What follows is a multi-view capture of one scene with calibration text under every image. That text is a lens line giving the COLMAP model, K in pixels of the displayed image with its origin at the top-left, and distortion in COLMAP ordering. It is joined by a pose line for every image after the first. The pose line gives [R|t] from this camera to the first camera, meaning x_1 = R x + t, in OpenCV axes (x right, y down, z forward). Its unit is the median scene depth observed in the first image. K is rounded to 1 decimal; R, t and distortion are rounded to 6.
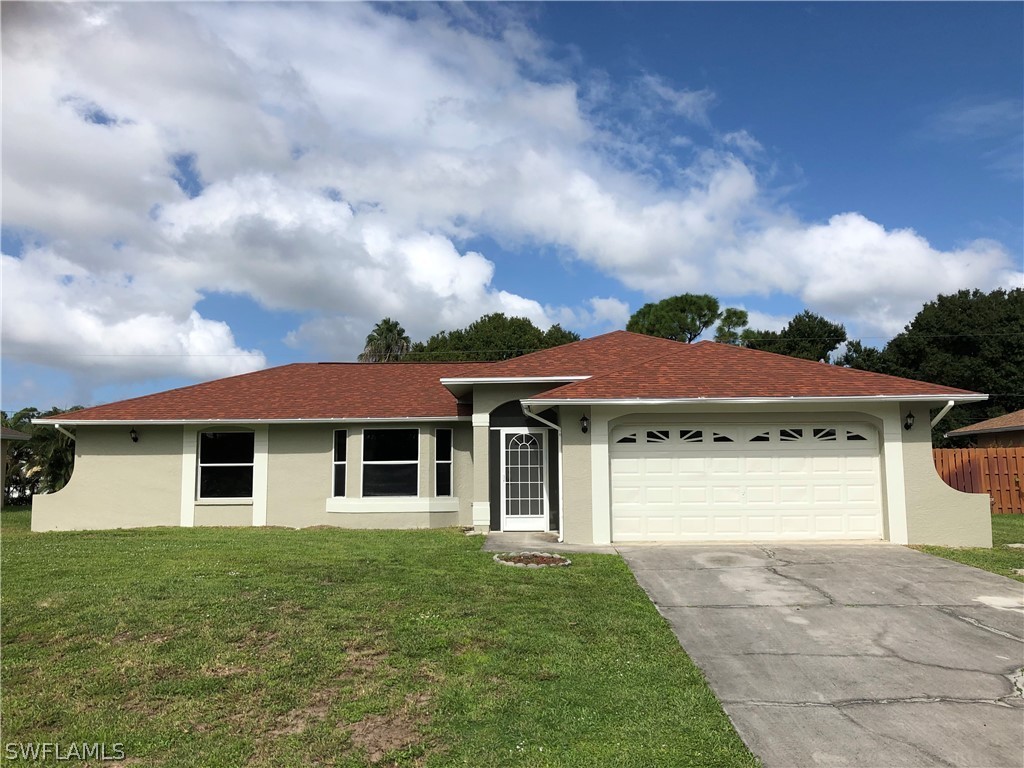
lens RADIAL K [[848.7, 0, 511.3], [0, 848.7, 379.6], [0, 0, 1]] dist [0.039554, 0.008615]
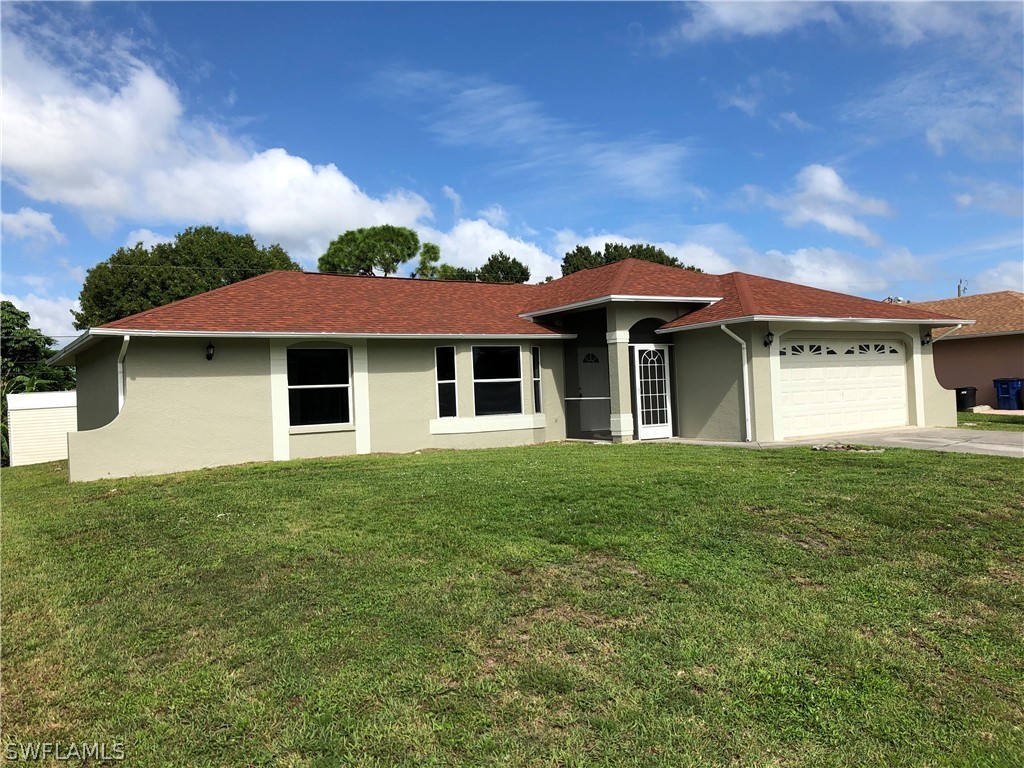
lens RADIAL K [[848.7, 0, 511.6], [0, 848.7, 388.6], [0, 0, 1]] dist [0.039554, 0.008615]
pose [[0.819187, -0.020809, 0.573149, -0.685155], [-0.027841, 0.996721, 0.075979, 0.032935], [-0.572851, -0.078198, 0.815921, 0.200367]]
